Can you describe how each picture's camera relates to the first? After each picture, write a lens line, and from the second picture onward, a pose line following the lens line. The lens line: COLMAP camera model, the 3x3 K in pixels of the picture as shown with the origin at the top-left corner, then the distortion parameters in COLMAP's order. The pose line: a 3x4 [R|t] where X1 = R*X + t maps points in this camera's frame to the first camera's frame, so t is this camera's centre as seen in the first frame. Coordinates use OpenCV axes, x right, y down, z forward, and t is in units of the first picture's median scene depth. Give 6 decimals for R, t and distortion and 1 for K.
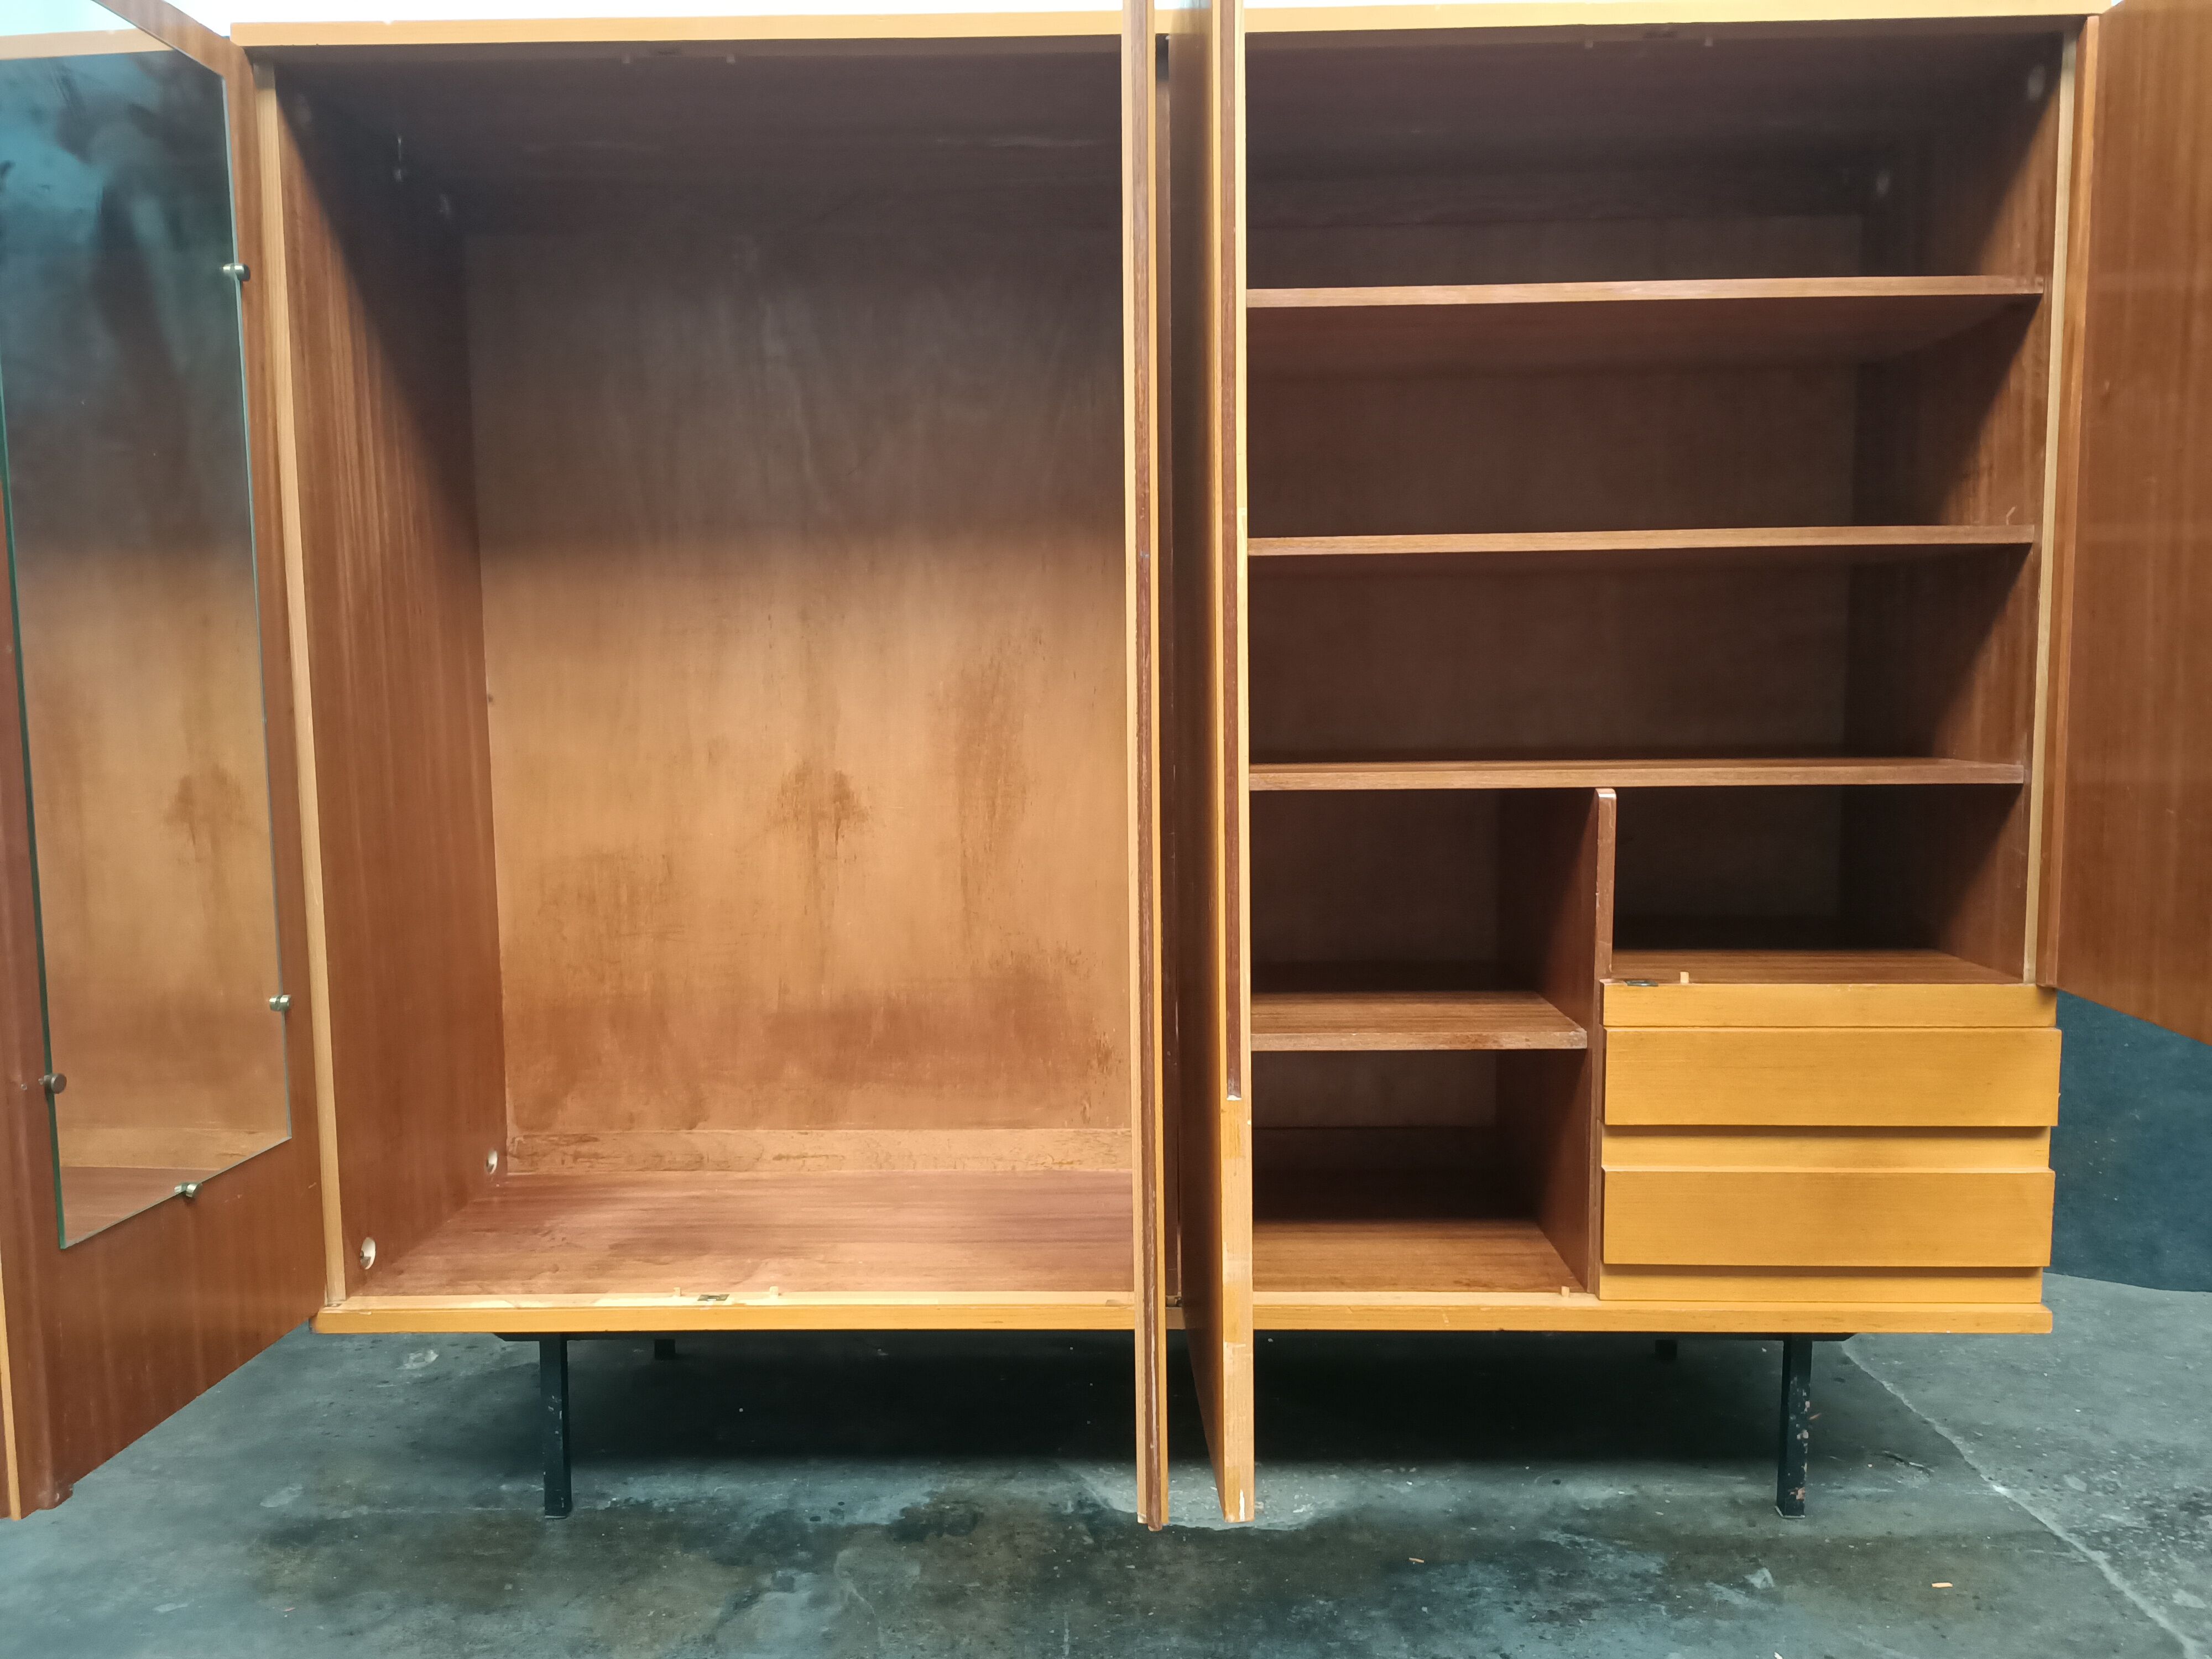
lens RADIAL K [[1640.0, 0, 1124.9], [0, 1640.0, 798.3], [0, 0, 1]] dist [0.056042, -0.057794]
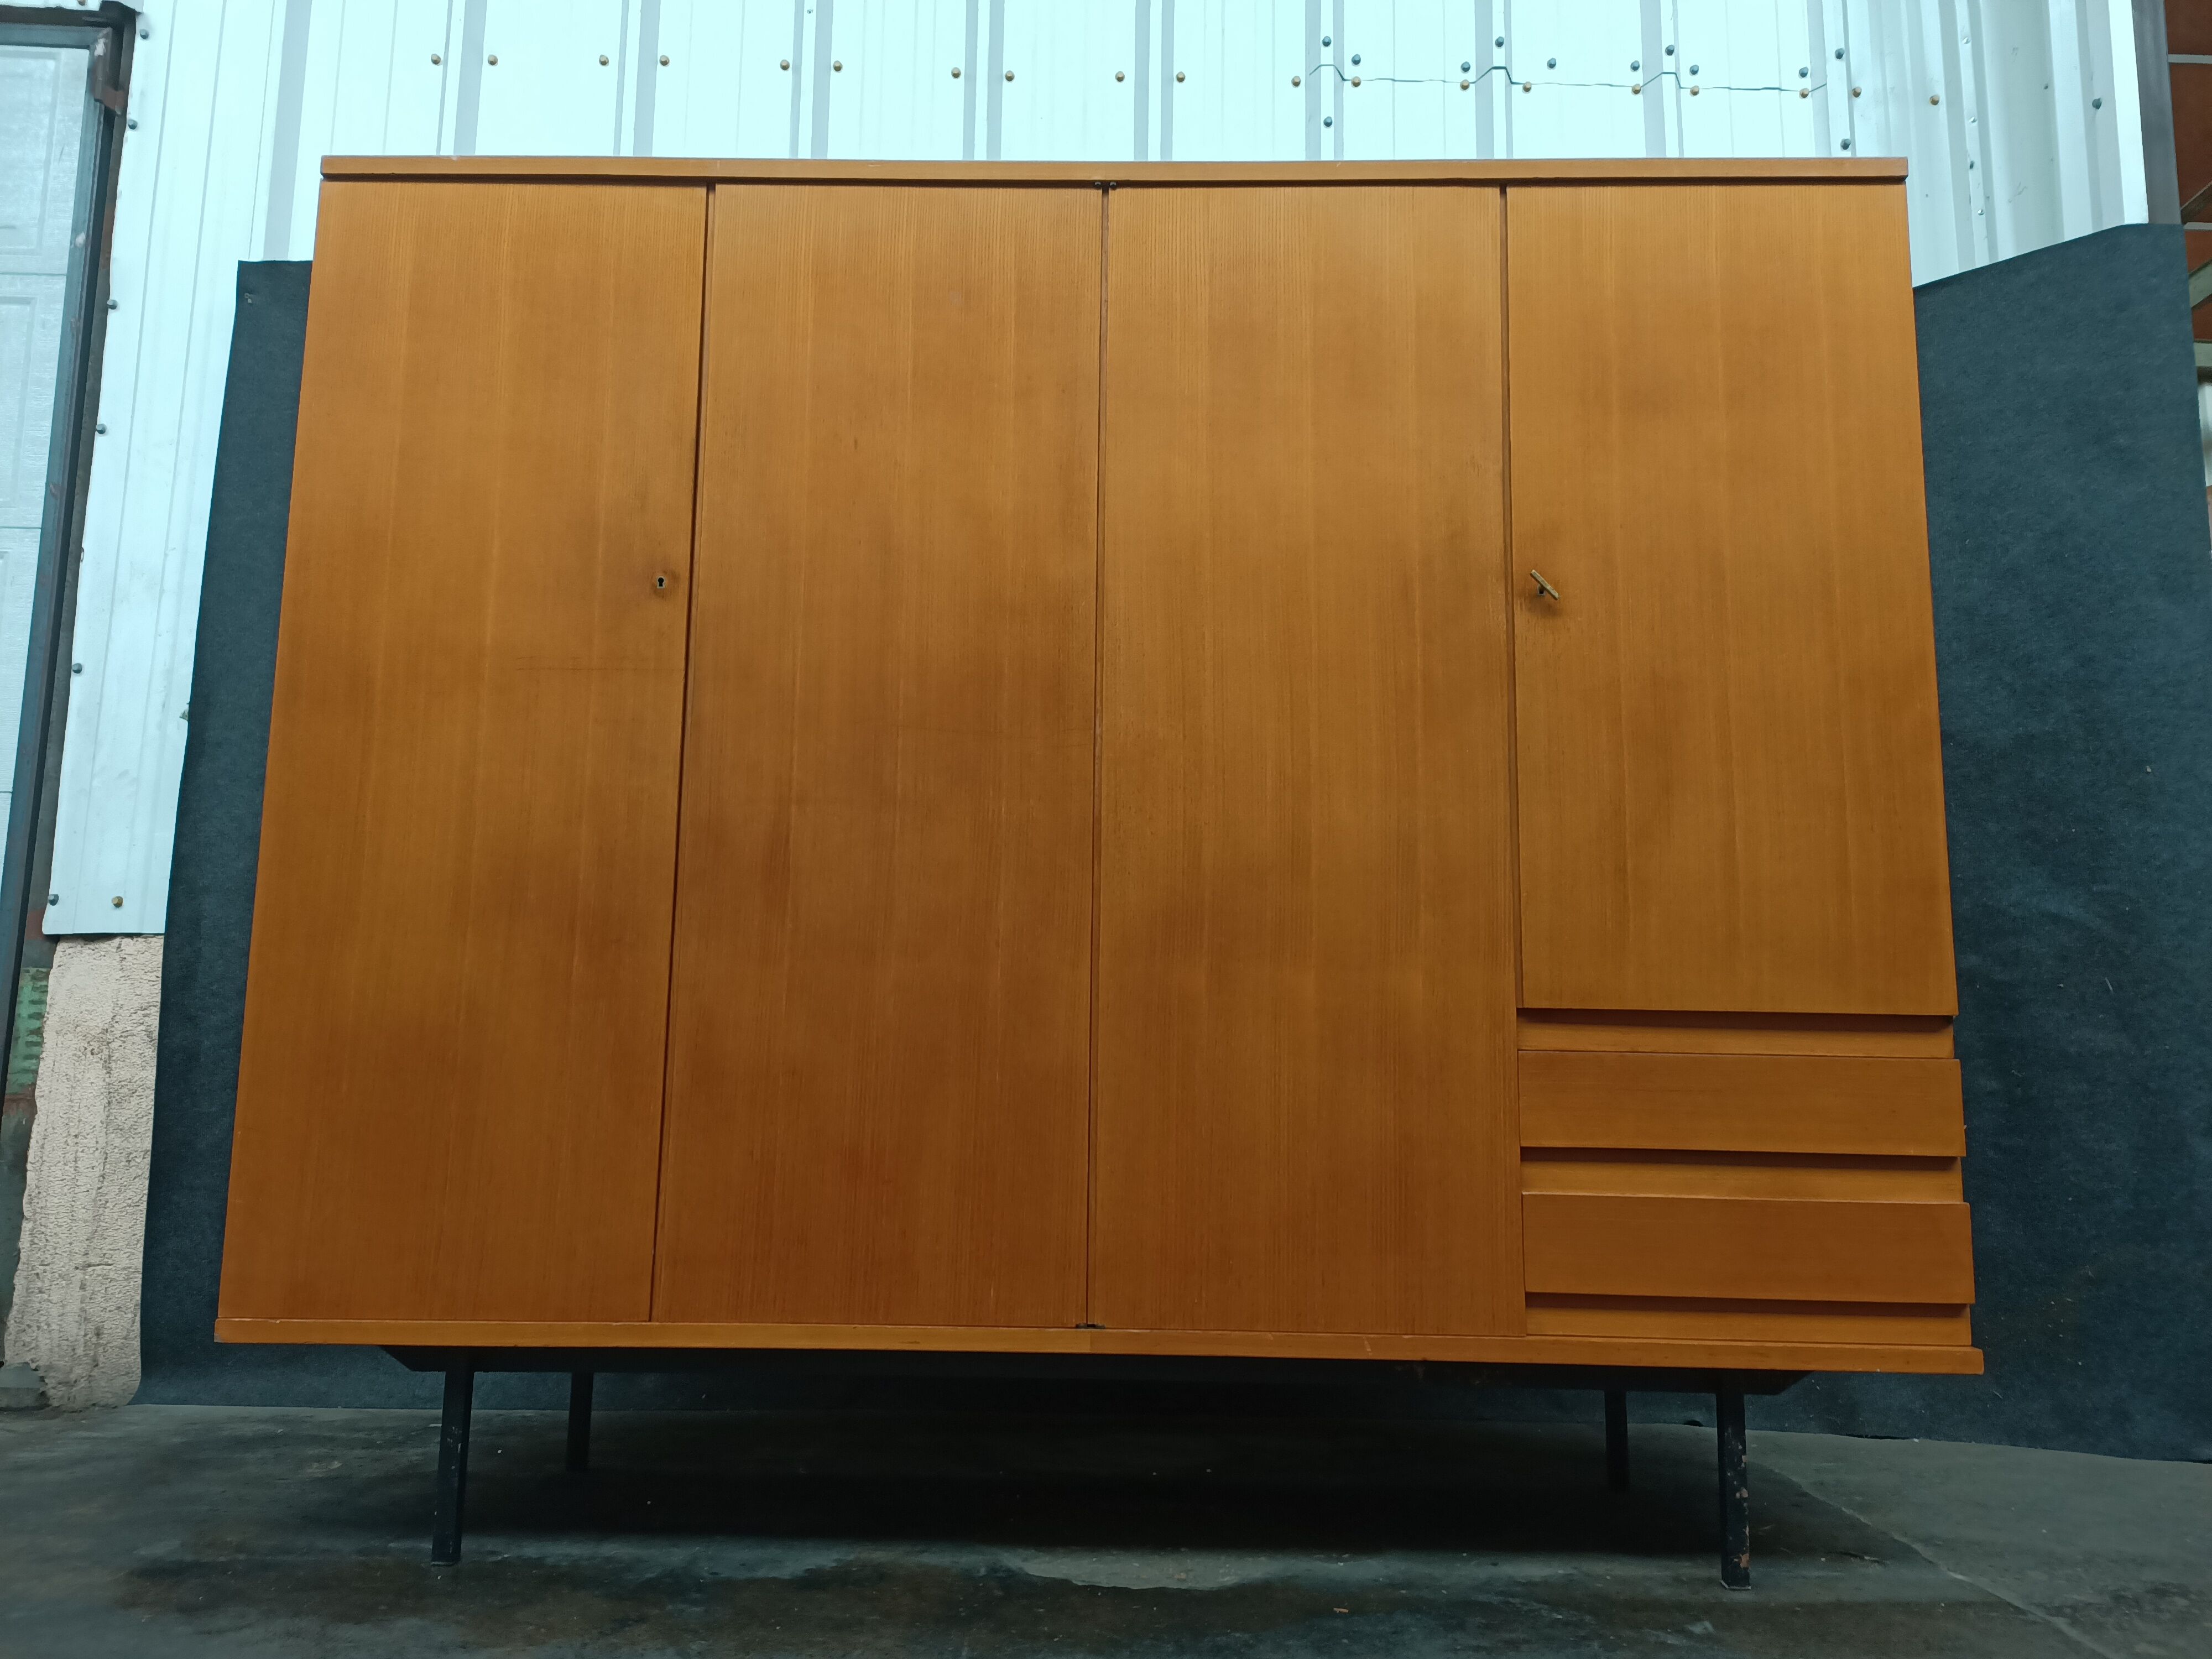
lens RADIAL K [[1640.0, 0, 1116.0], [0, 1640.0, 791.3], [0, 0, 1]] dist [0.056042, -0.057794]
pose [[0.999829, 0.018399, -0.002029, 0.038614], [-0.018351, 0.970854, -0.238967, 0.224544], [-0.002427, 0.238964, 0.971025, -0.034819]]
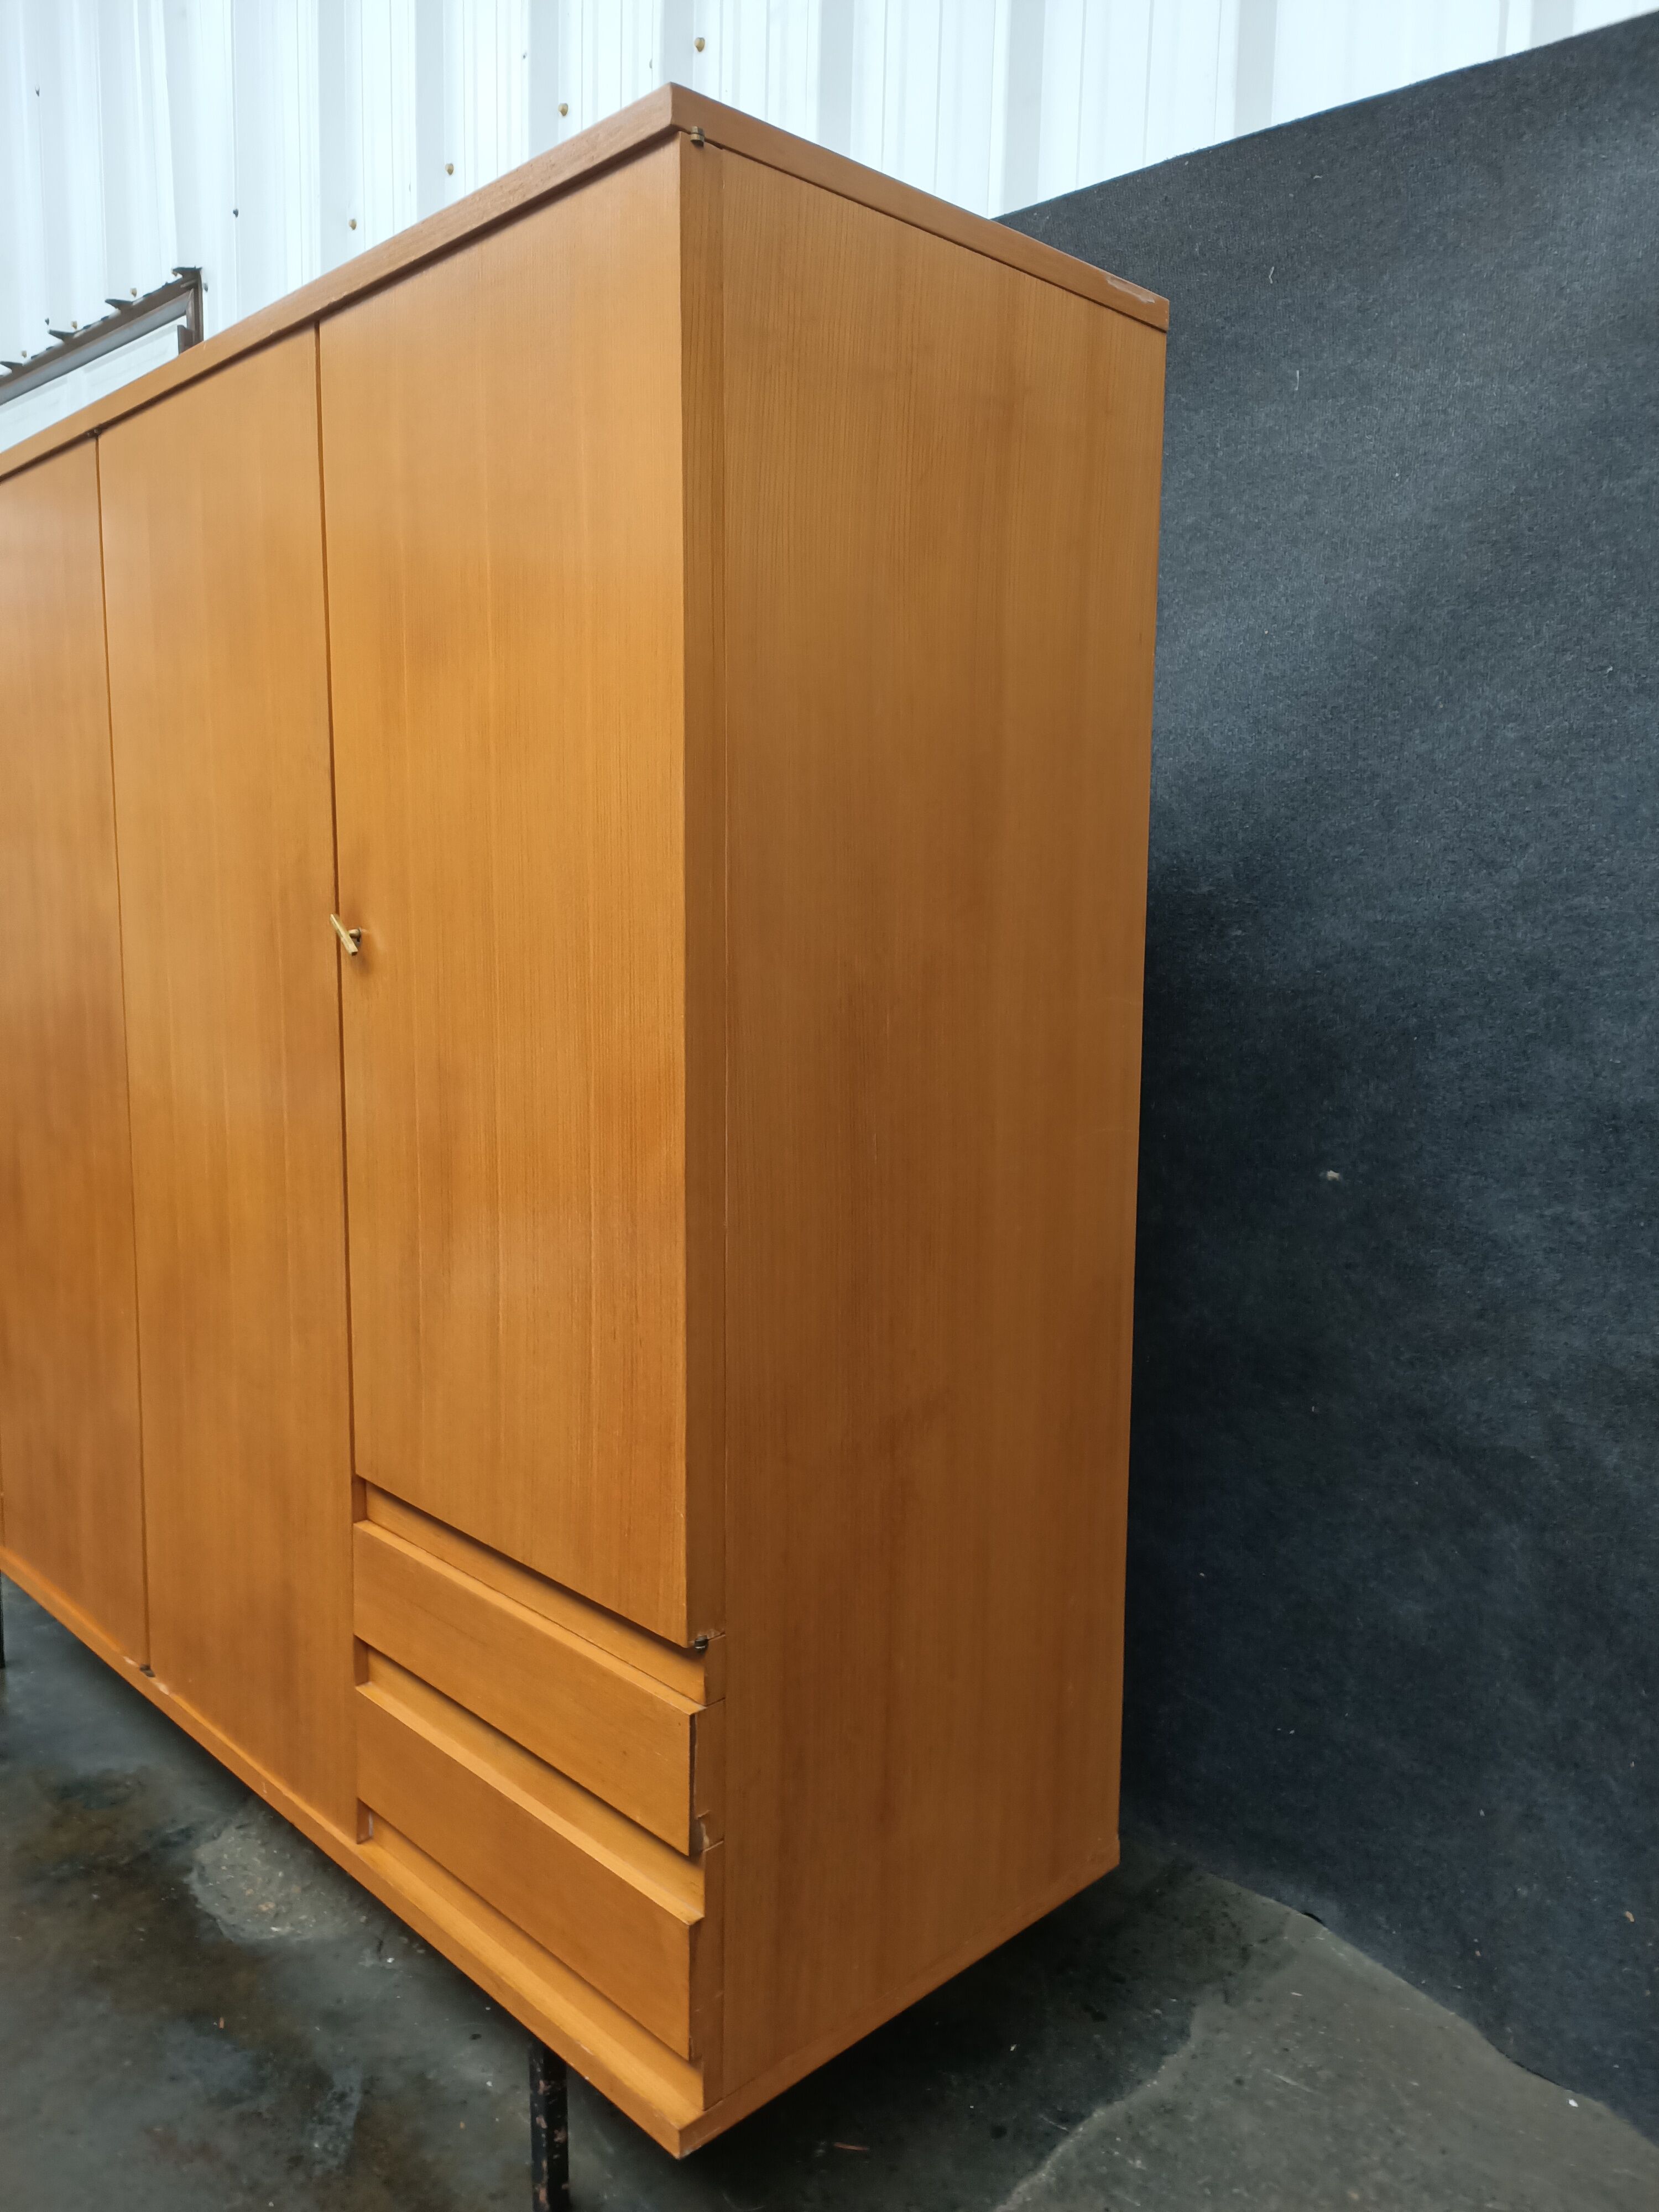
lens RADIAL K [[1640.0, 0, 839.5], [0, 1640.0, 1097.8], [0, 0, 1]] dist [0.056042, -0.057794]
pose [[0.707422, 0.097636, -0.700015, 0.987917], [-0.070514, 0.995221, 0.067550, -0.141141], [0.703265, 0.001575, 0.710926, 0.556151]]
